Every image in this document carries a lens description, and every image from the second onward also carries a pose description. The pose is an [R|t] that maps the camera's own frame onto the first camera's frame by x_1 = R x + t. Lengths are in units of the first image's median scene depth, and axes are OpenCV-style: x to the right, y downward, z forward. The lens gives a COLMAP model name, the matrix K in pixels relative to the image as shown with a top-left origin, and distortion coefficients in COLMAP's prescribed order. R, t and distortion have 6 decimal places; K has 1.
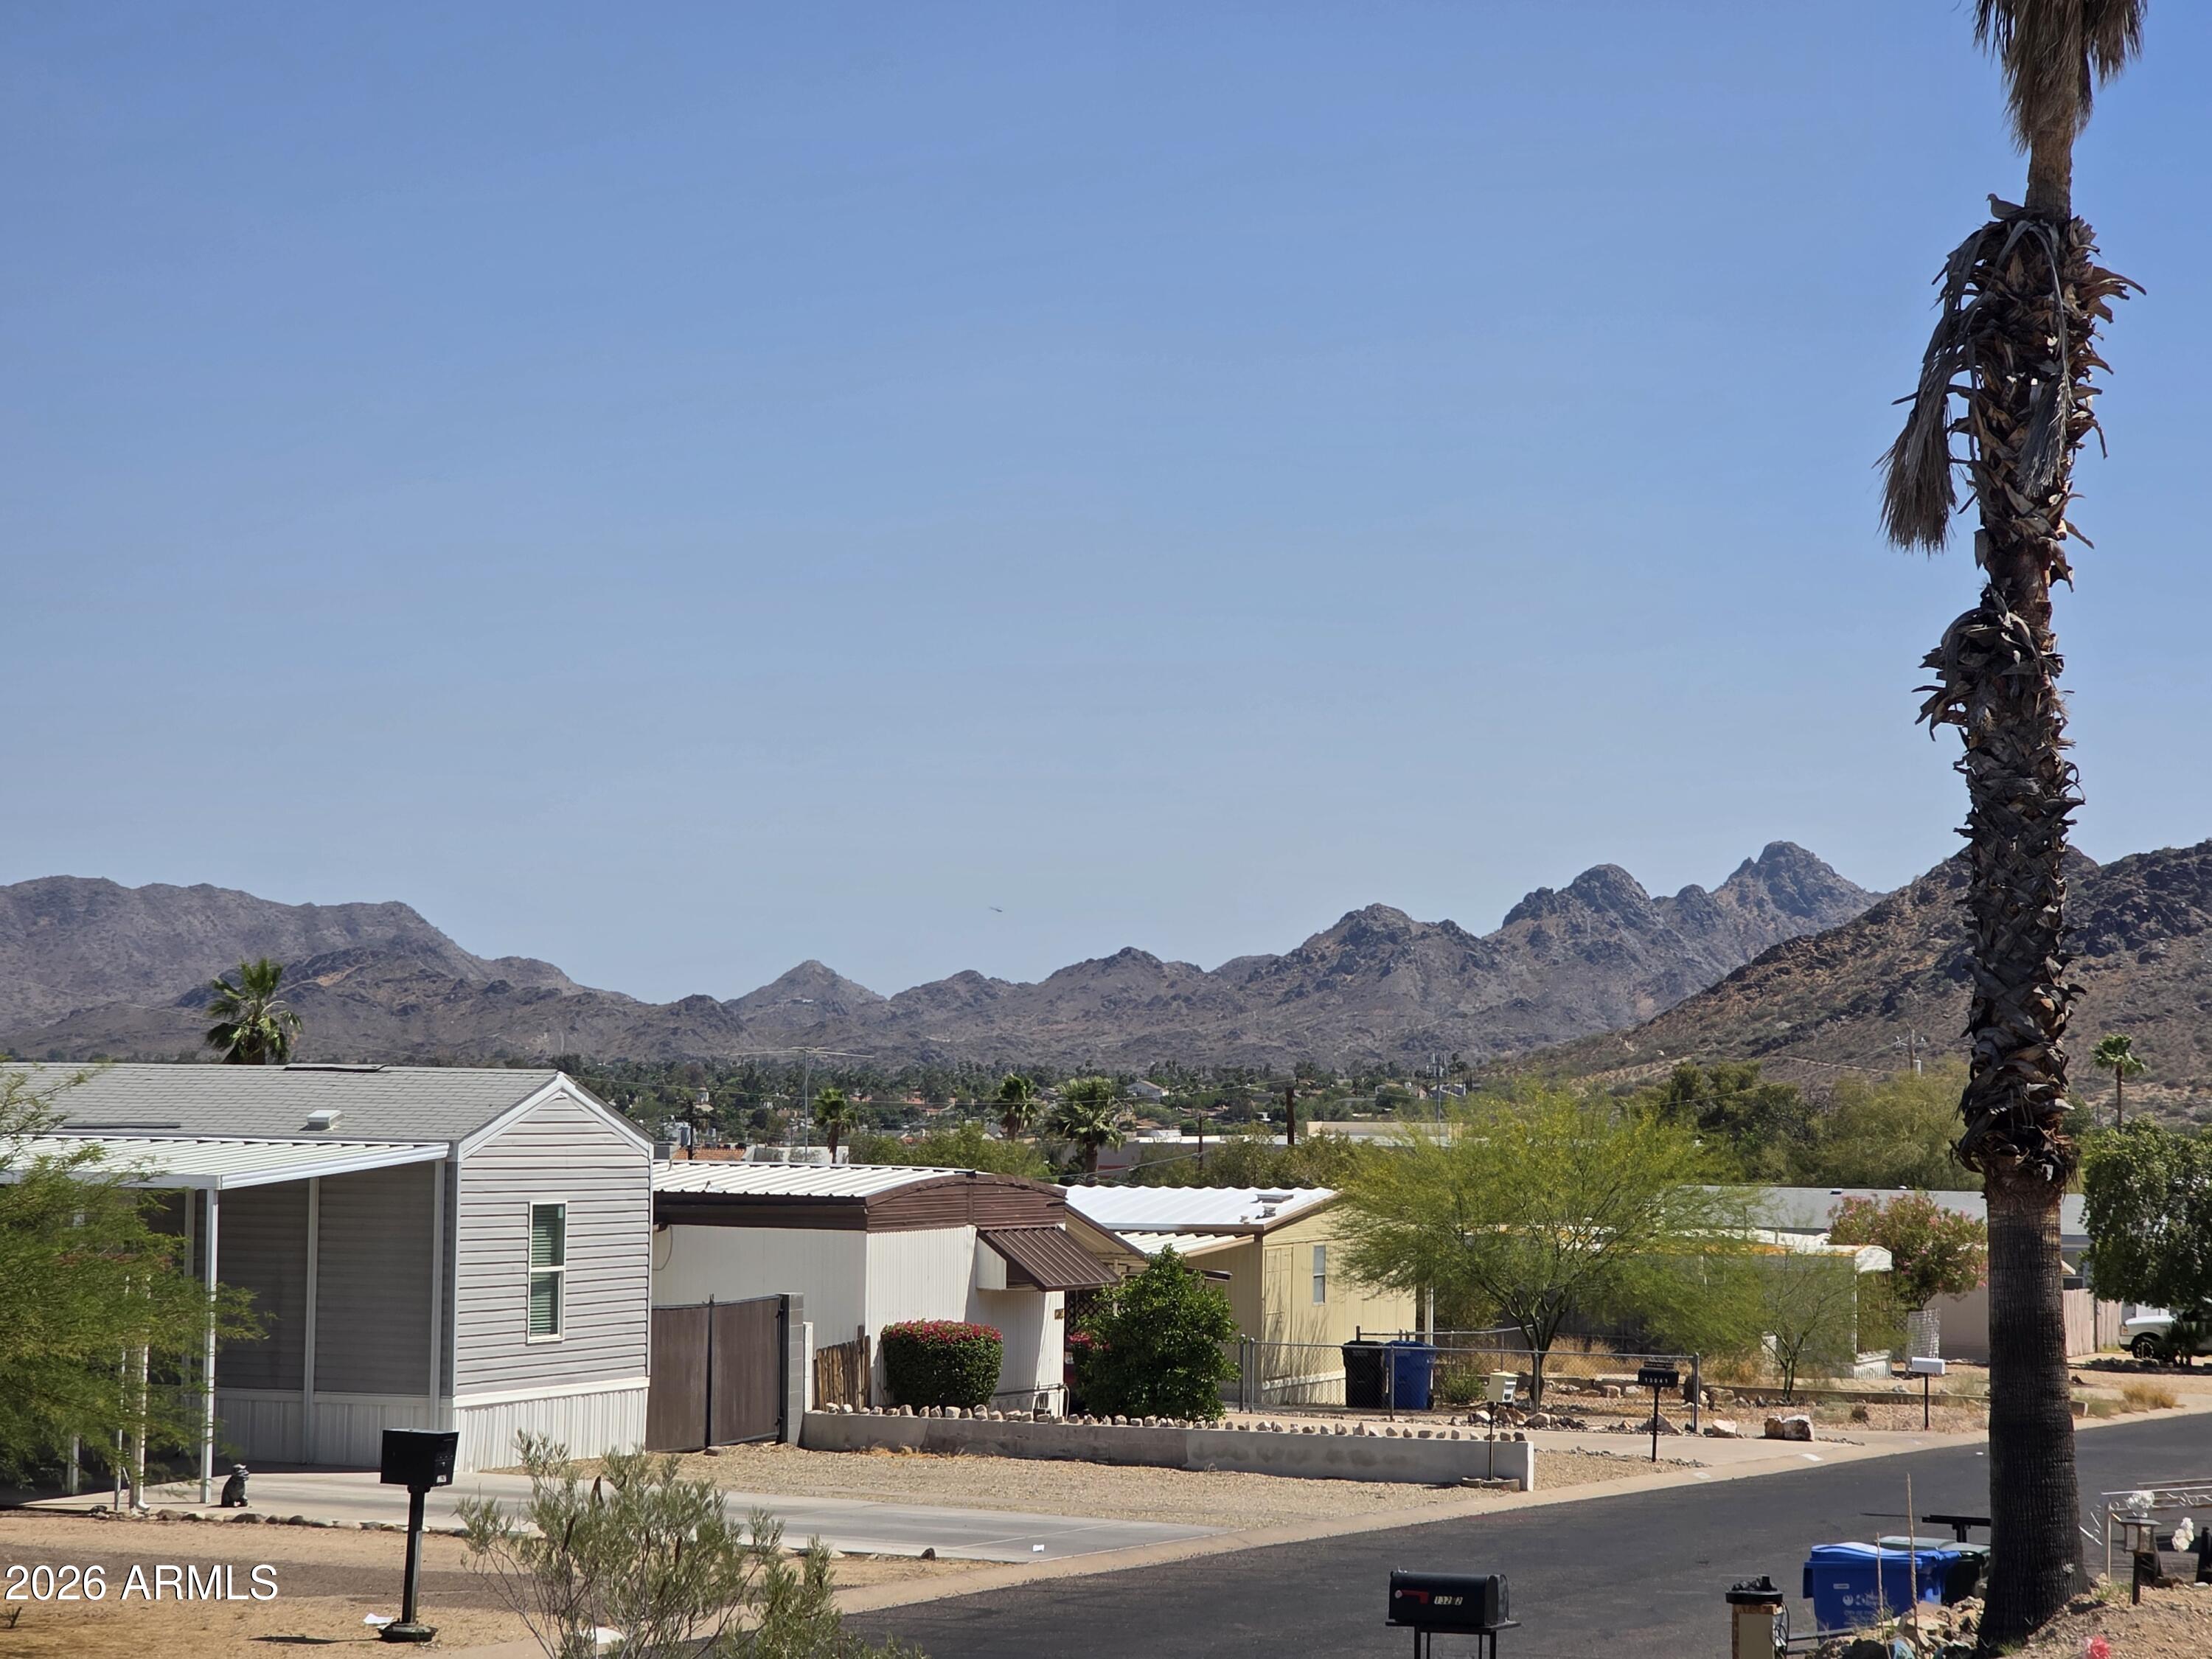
lens RADIAL K [[4932.7, 0, 1114.4], [0, 4932.7, 679.4], [0, 0, 1]] dist [-0.562540, 7.118006]
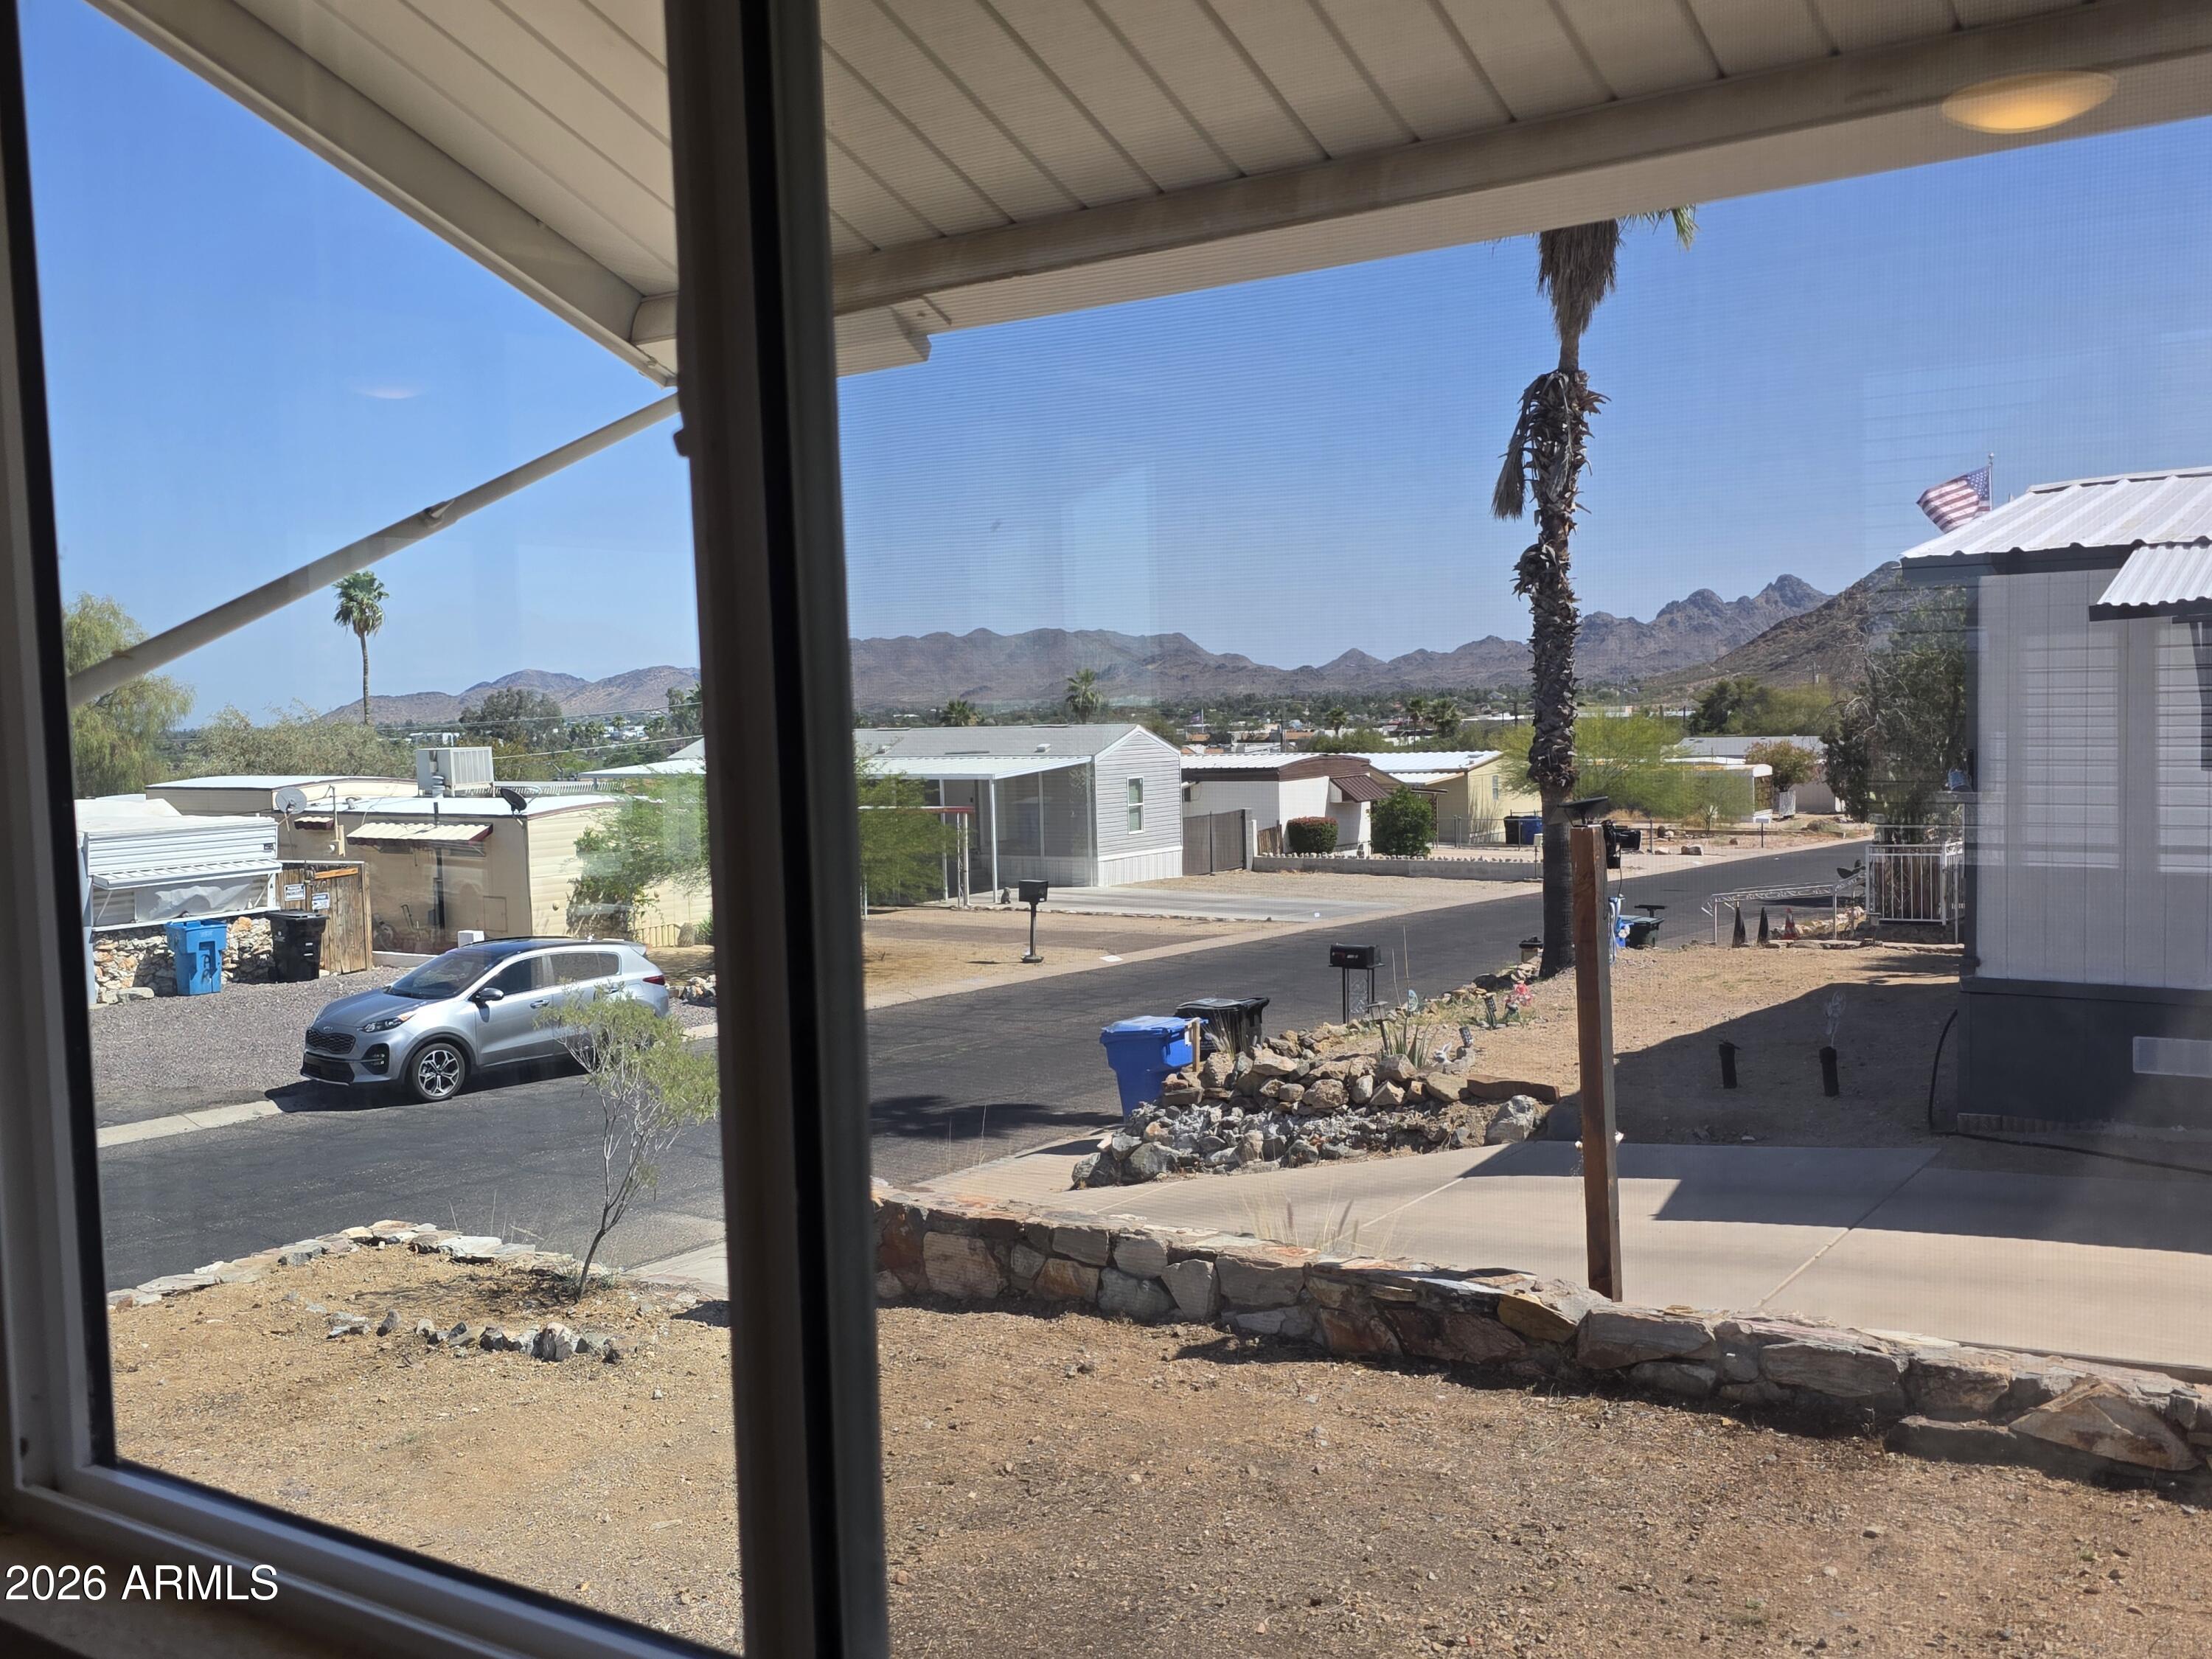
lens RADIAL K [[2069.3, 0, 1106.0], [0, 2069.3, 829.5], [0, 0, 1]] dist [0.004312, -0.001168]
pose [[0.972313, -0.026840, -0.232134, 0.100931], [0.062006, 0.987405, 0.145555, -0.018201], [0.225304, -0.155919, 0.961732, -0.012725]]
